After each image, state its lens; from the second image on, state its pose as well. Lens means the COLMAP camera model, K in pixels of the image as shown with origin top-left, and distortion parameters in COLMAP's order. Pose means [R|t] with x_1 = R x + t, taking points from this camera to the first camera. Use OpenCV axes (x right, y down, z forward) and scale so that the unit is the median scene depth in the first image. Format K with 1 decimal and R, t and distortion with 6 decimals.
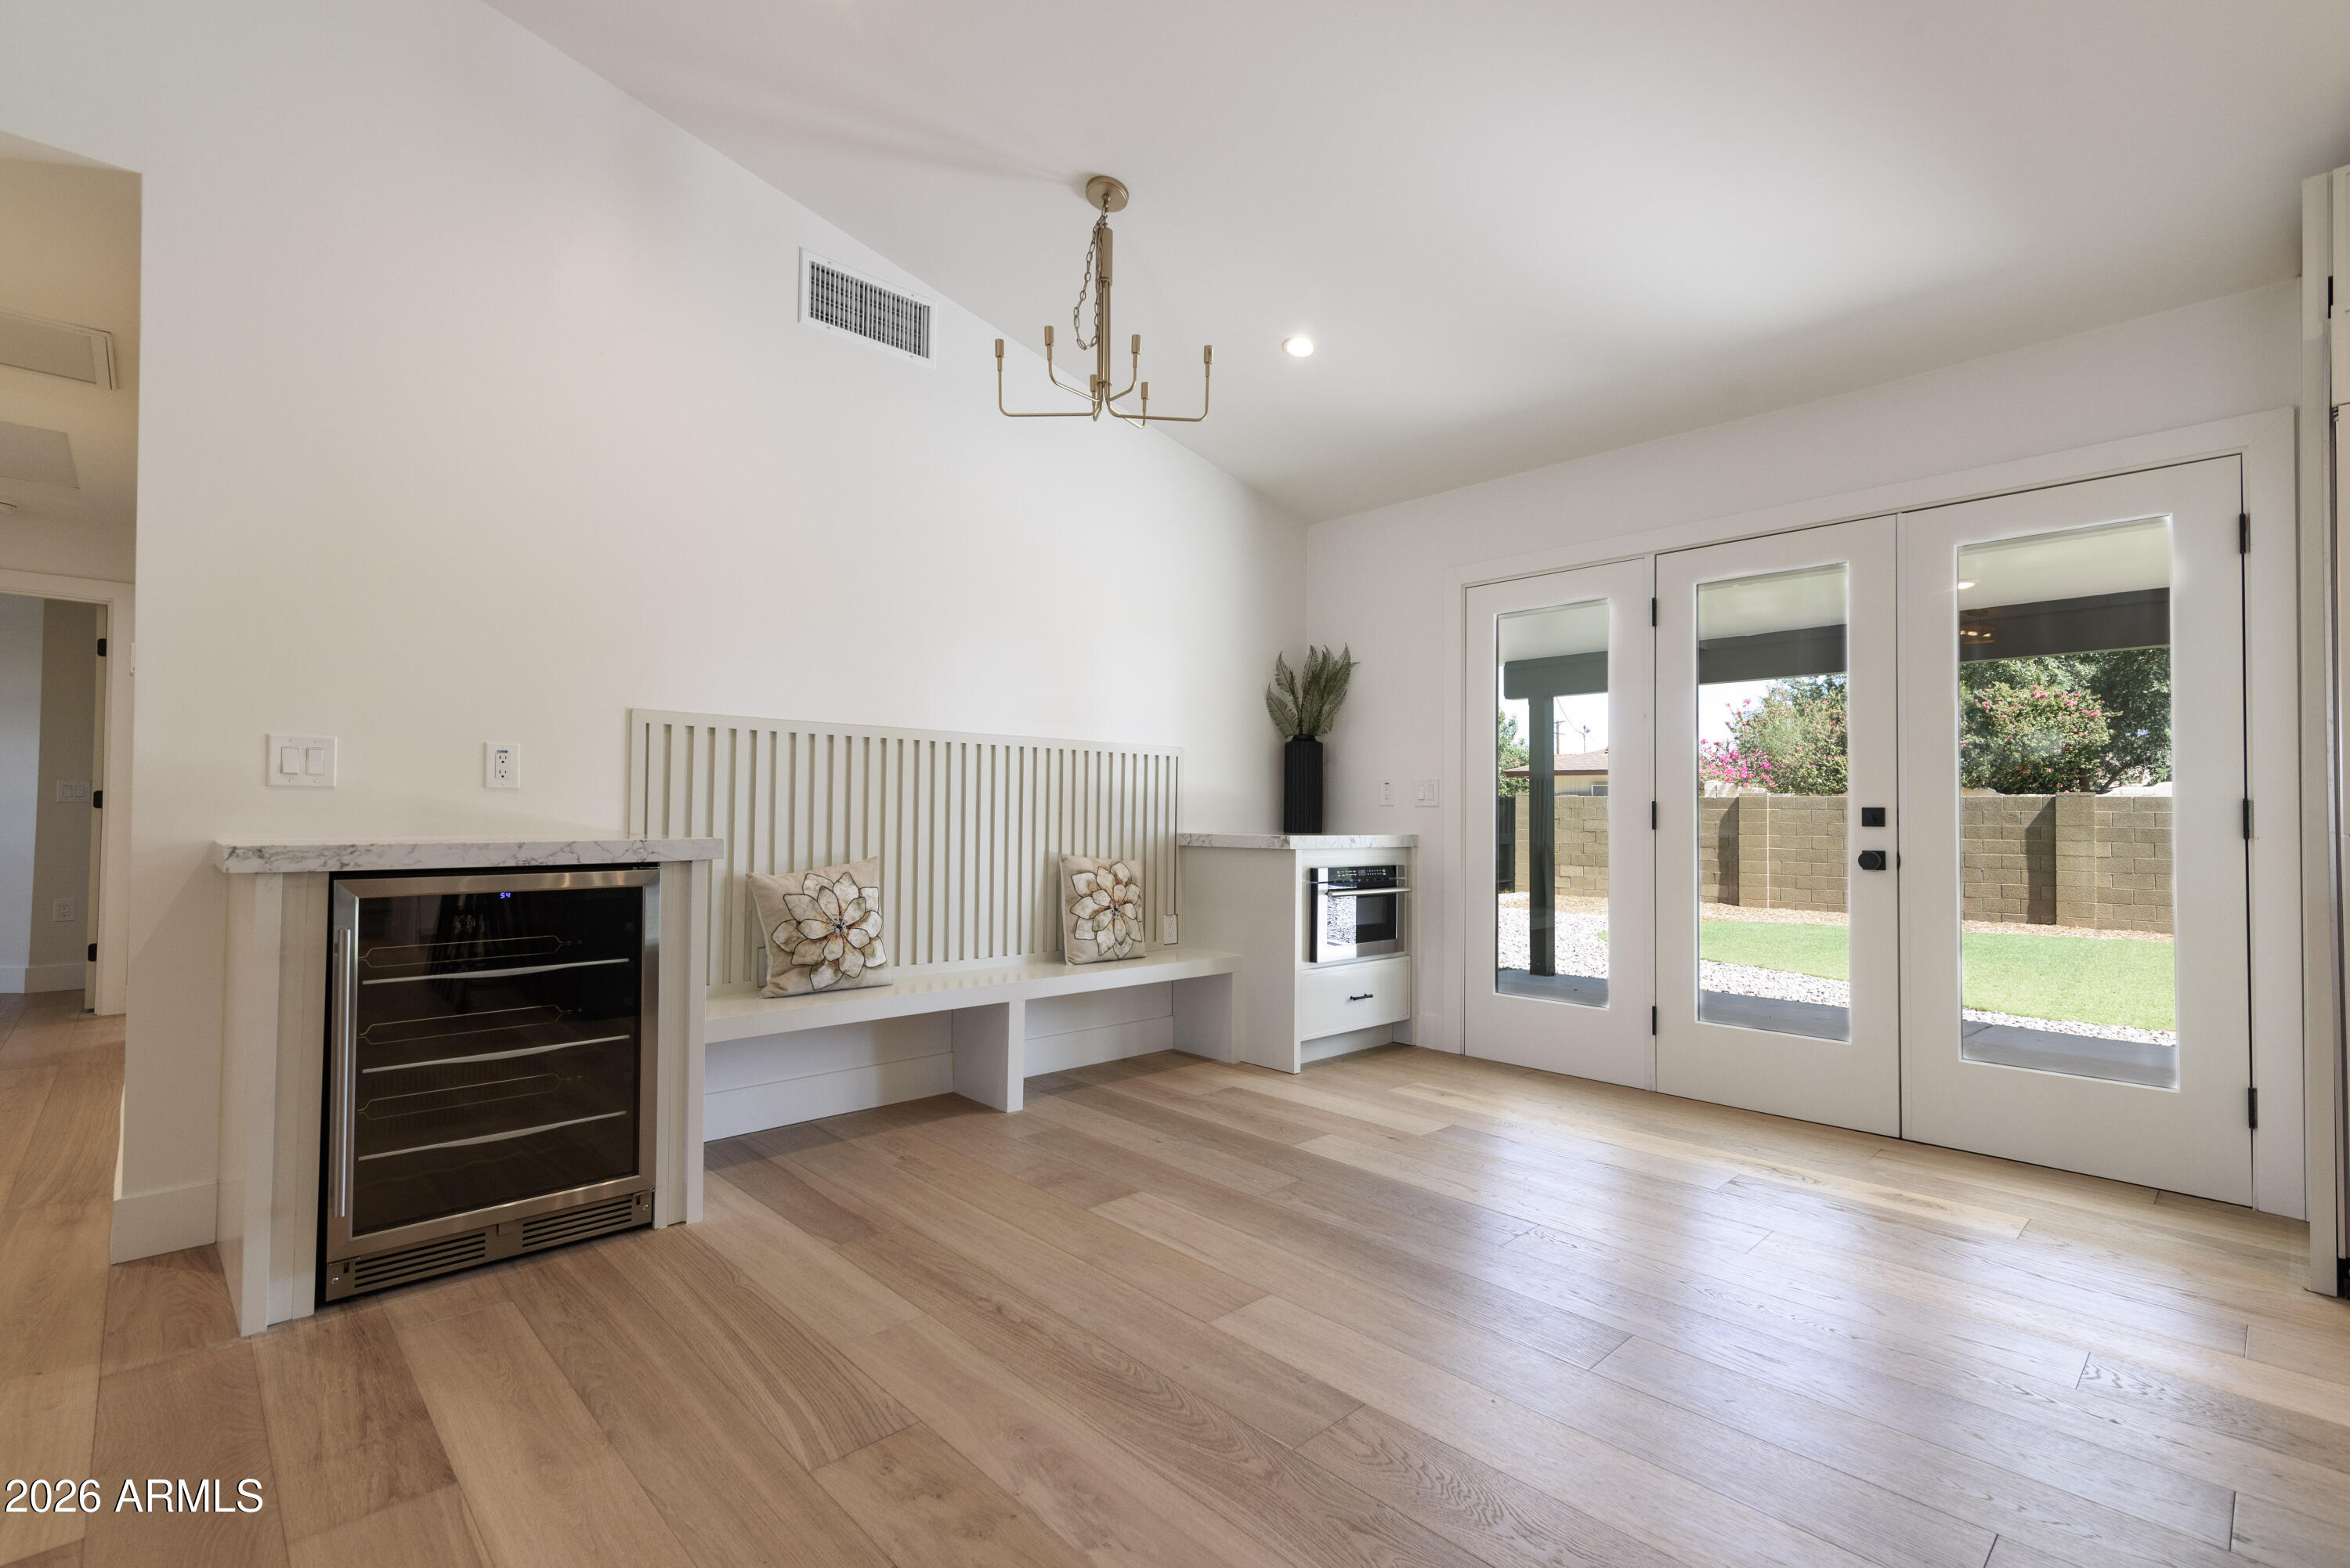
lens RADIAL K [[1053.2, 0, 1181.2], [0, 1053.2, 804.5], [0, 0, 1]] dist [0.004360, -0.001578]
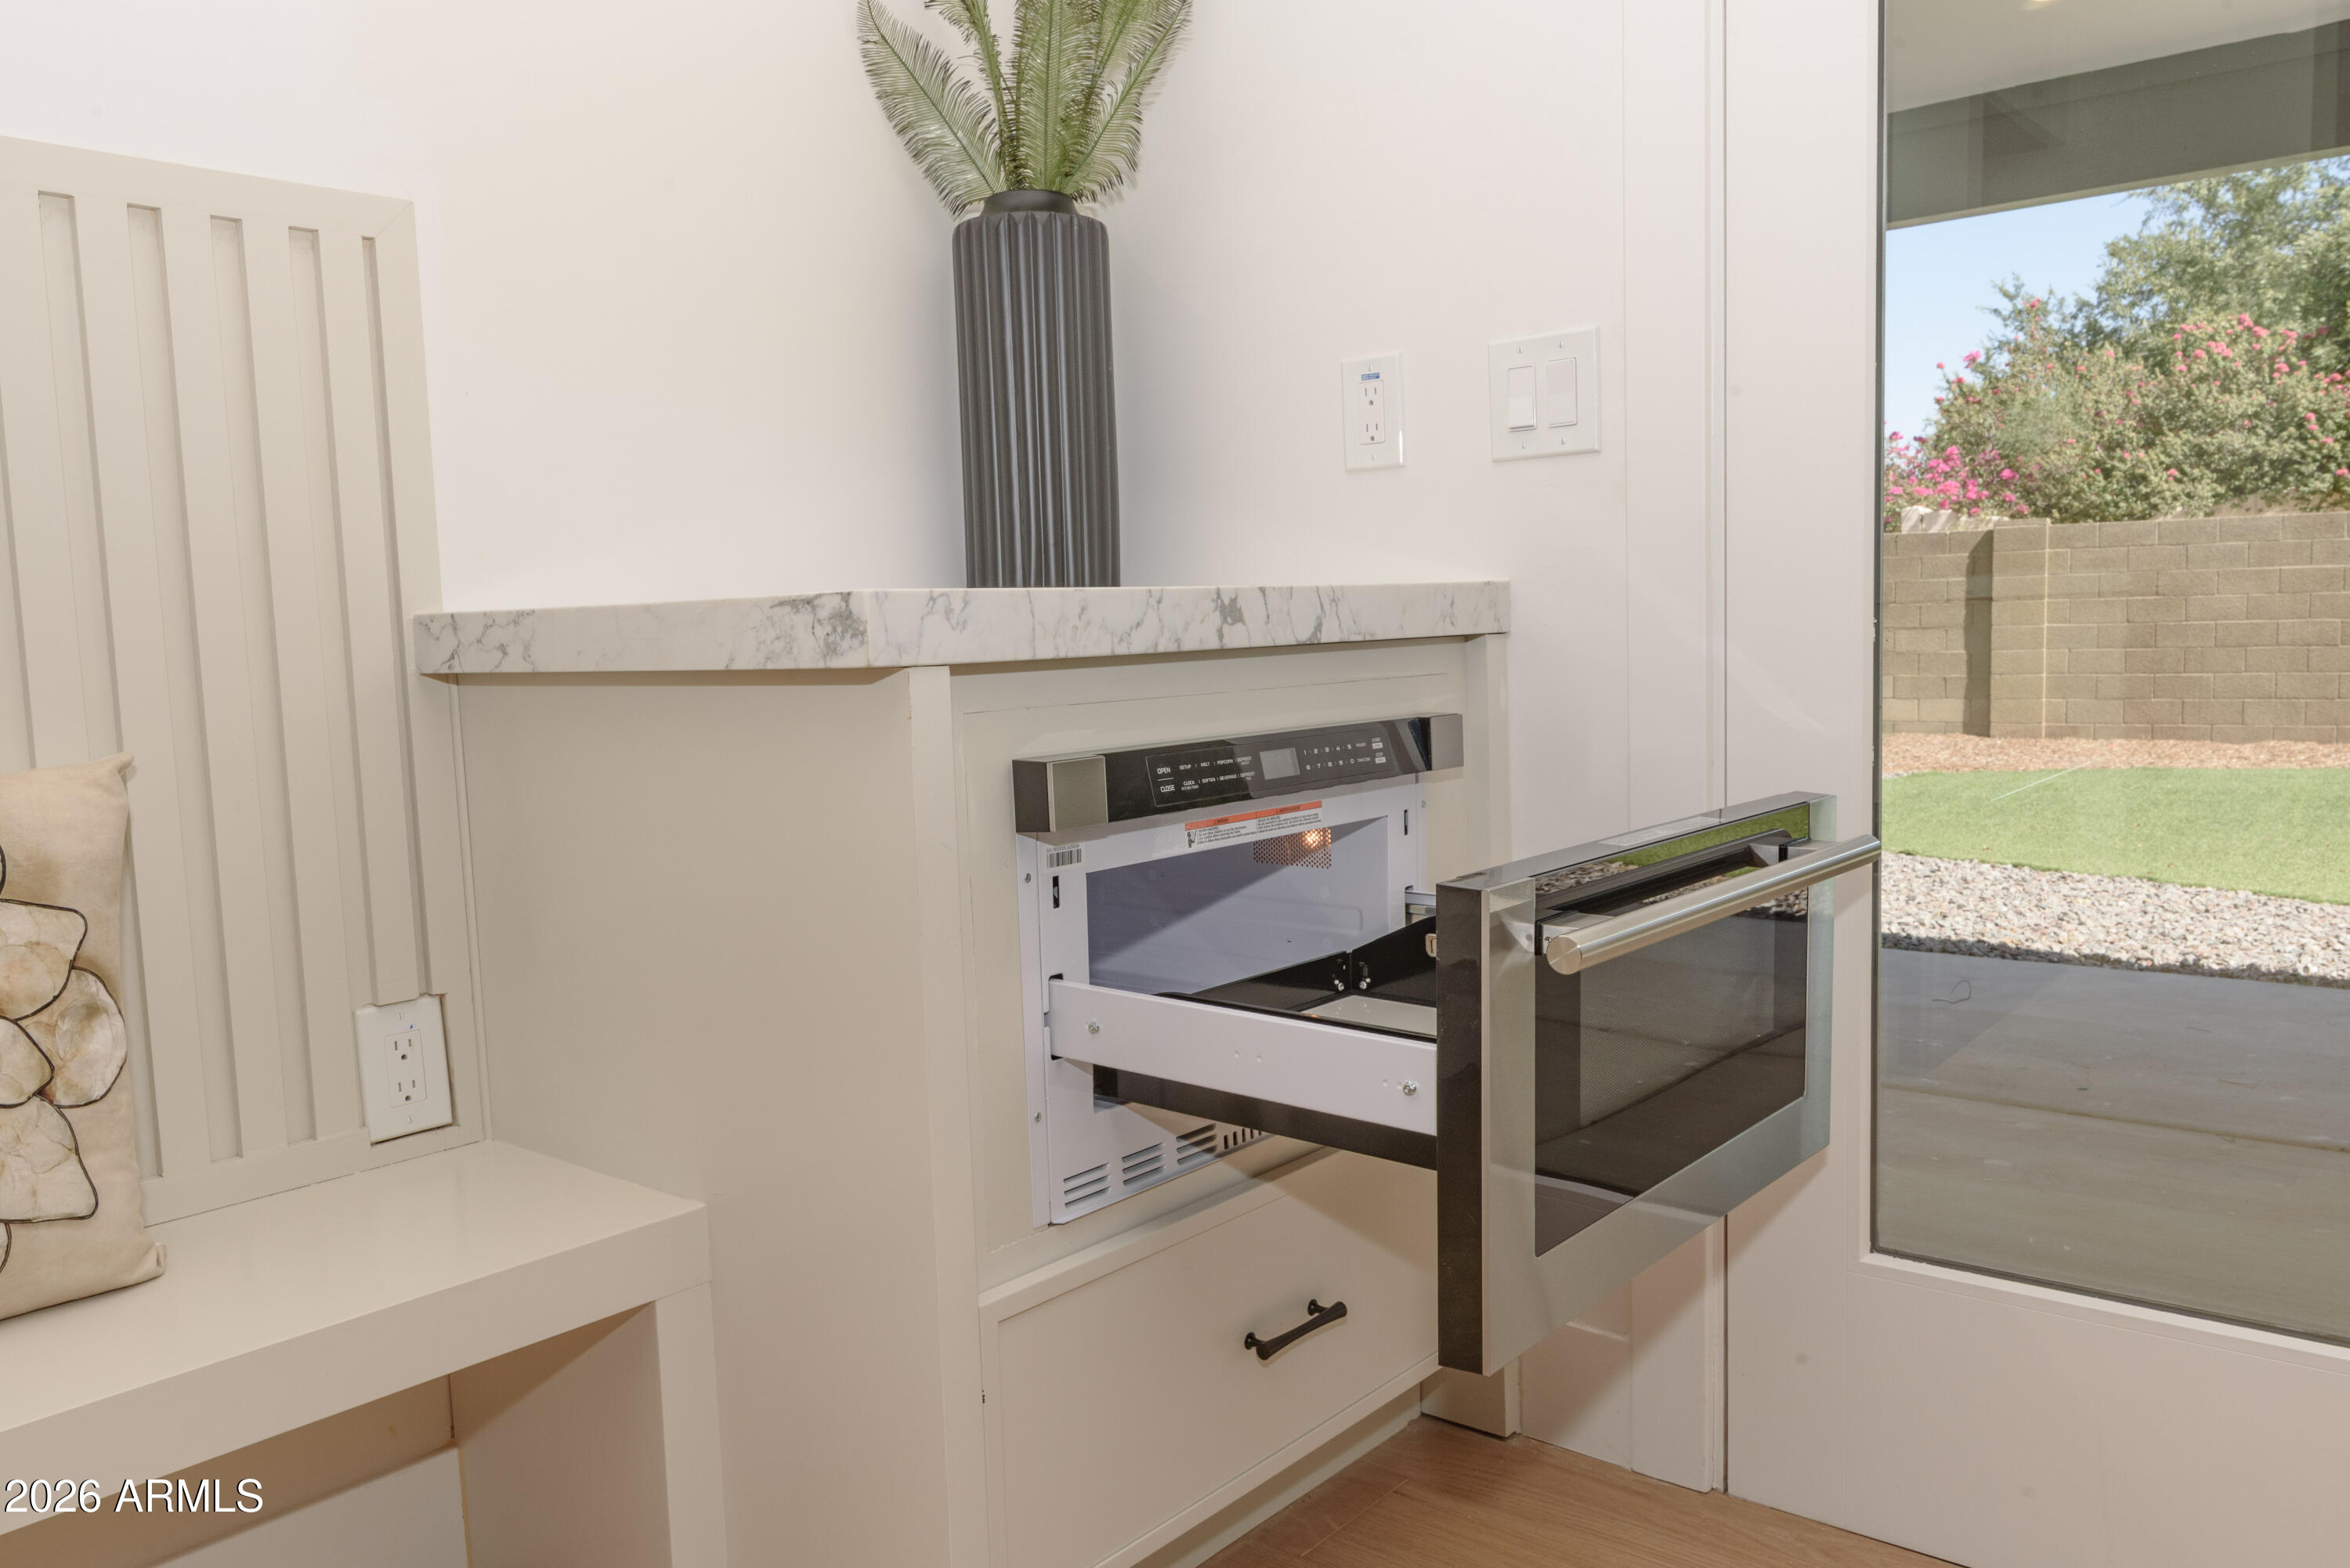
lens RADIAL K [[1776.2, 0, 1175.5], [0, 1776.2, 784.1], [0, 0, 1]] dist [0.007851, 0.000645]
pose [[0.992805, -0.051896, 0.107917, 0.118634], [0.040253, 0.993400, 0.107402, 0.032397], [-0.112778, -0.102285, 0.988341, 0.691949]]
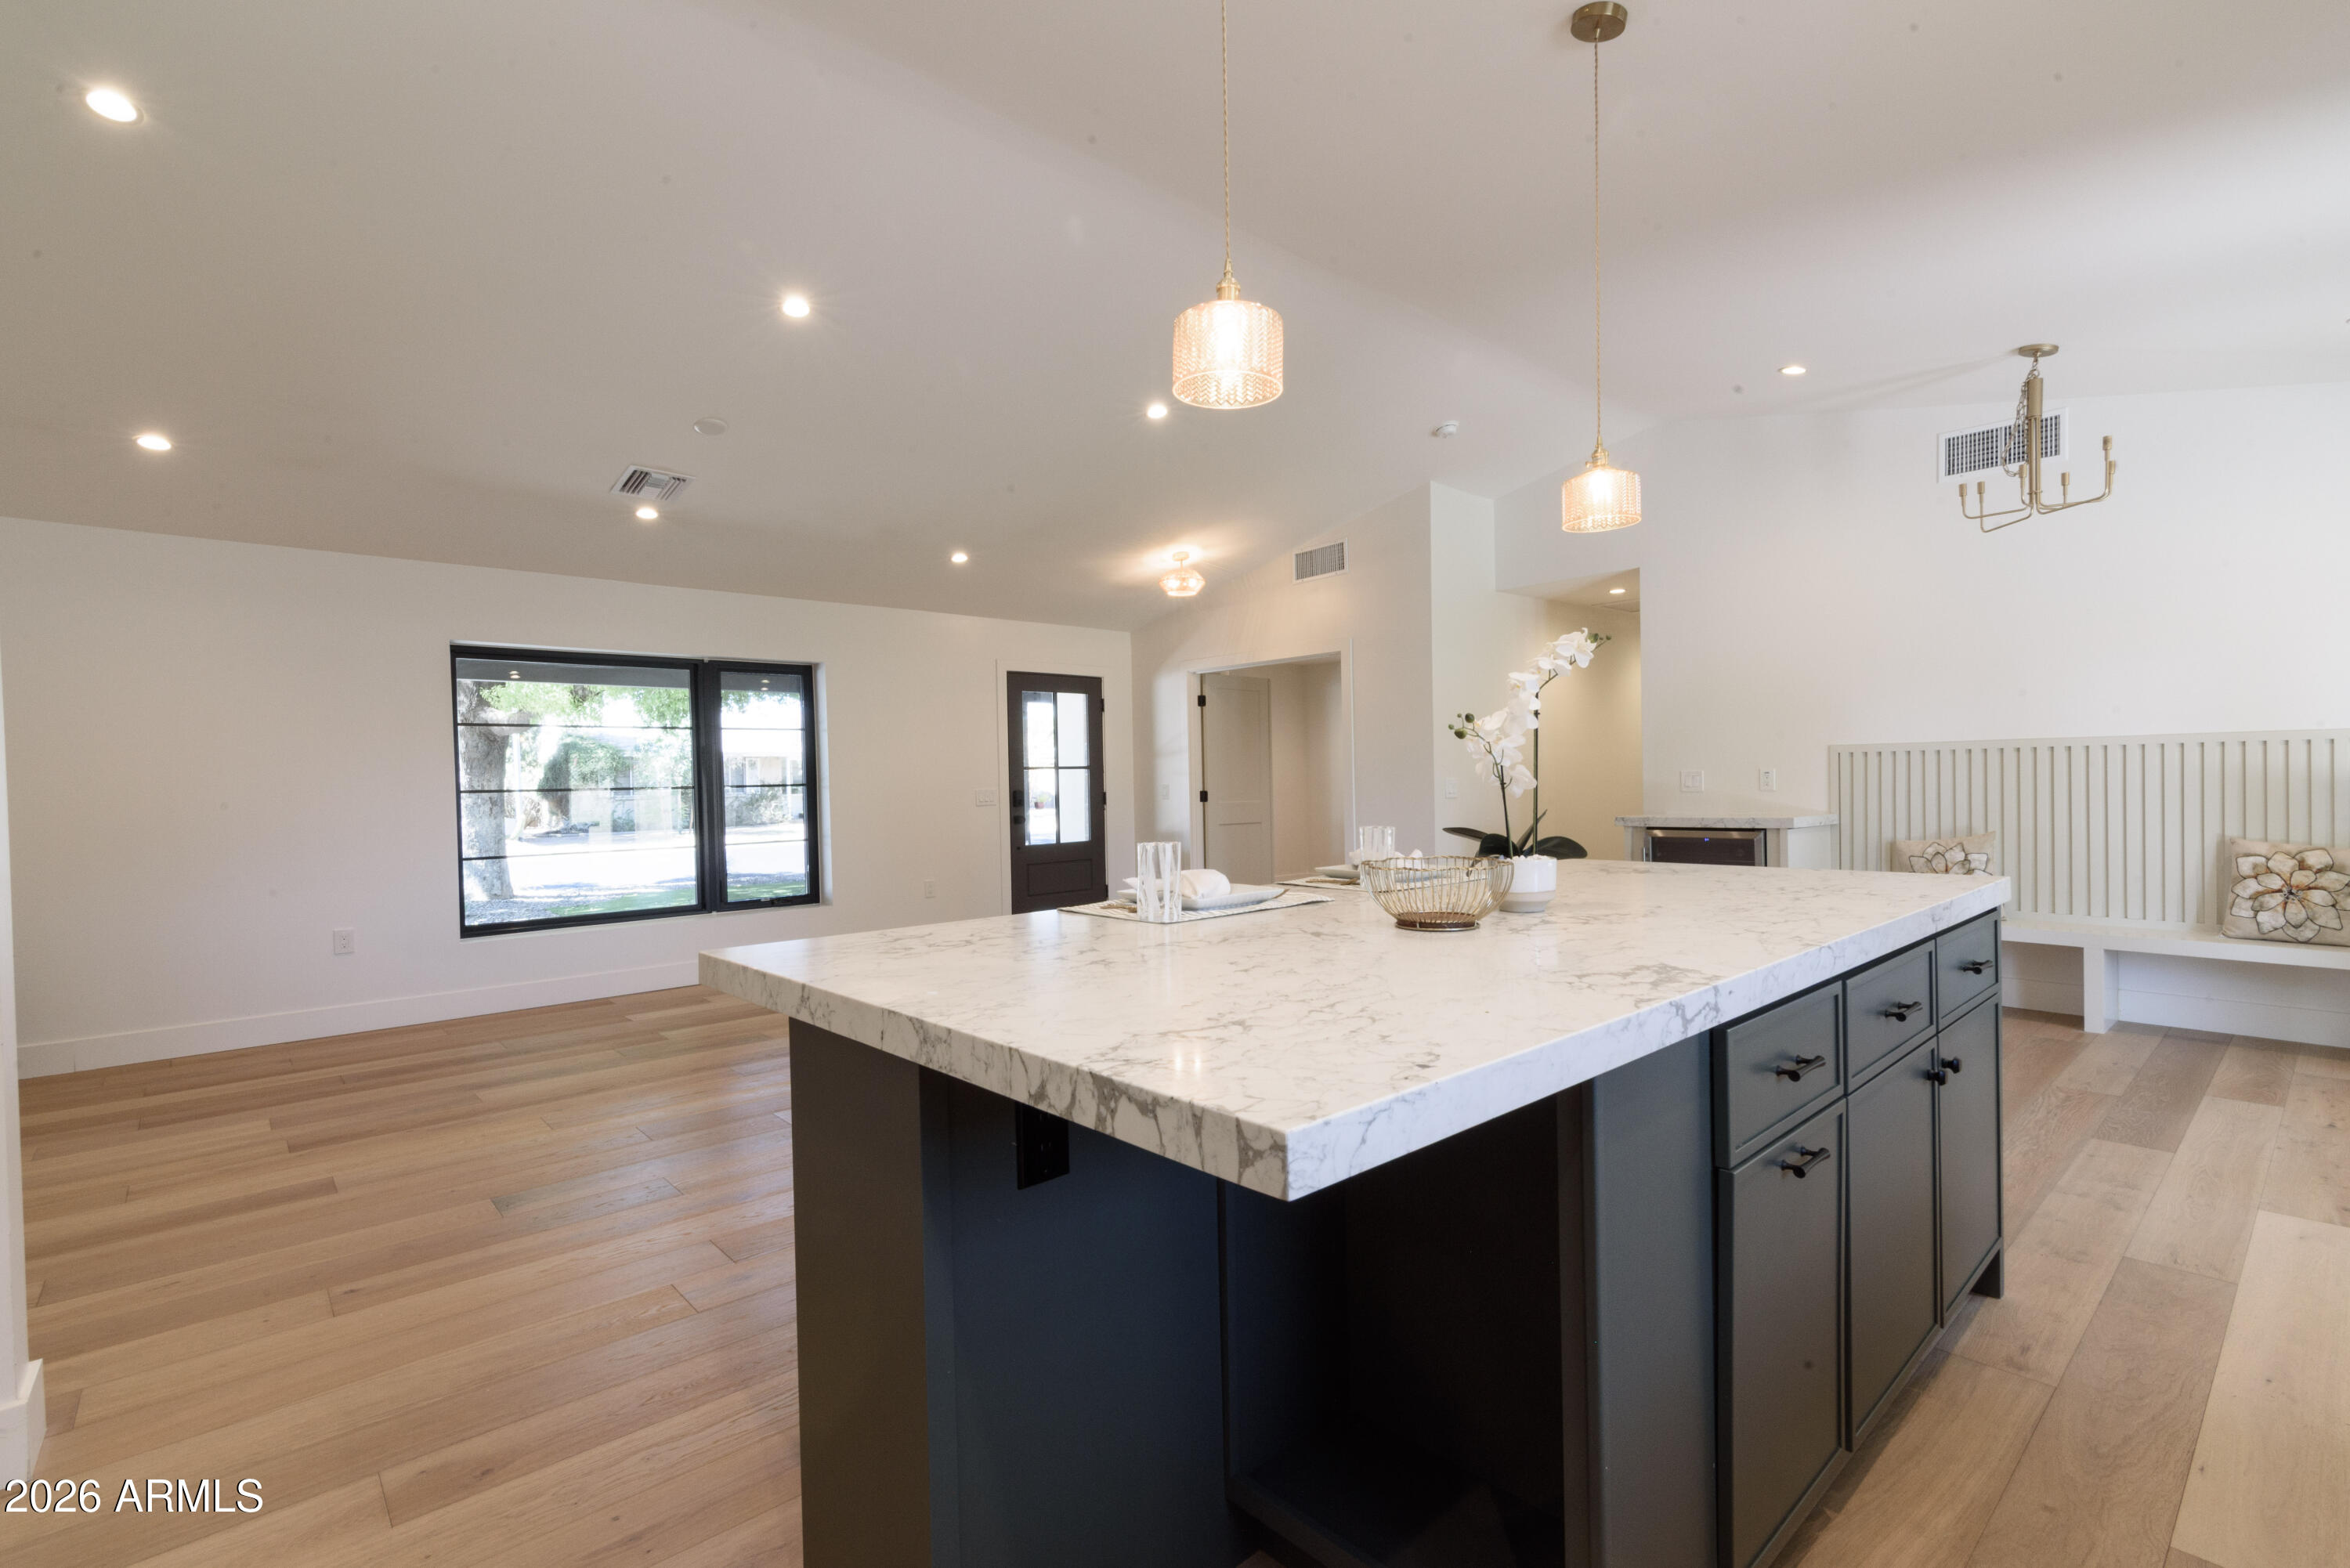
lens RADIAL K [[1053.2, 0, 1170.4], [0, 1053.2, 799.7], [0, 0, 1]] dist [0.004360, -0.001578]
pose [[-0.045994, 0.012106, -0.998868, 1.018785], [0.031888, 0.999435, 0.010645, -0.038470], [0.998433, -0.031362, -0.046354, -0.049762]]
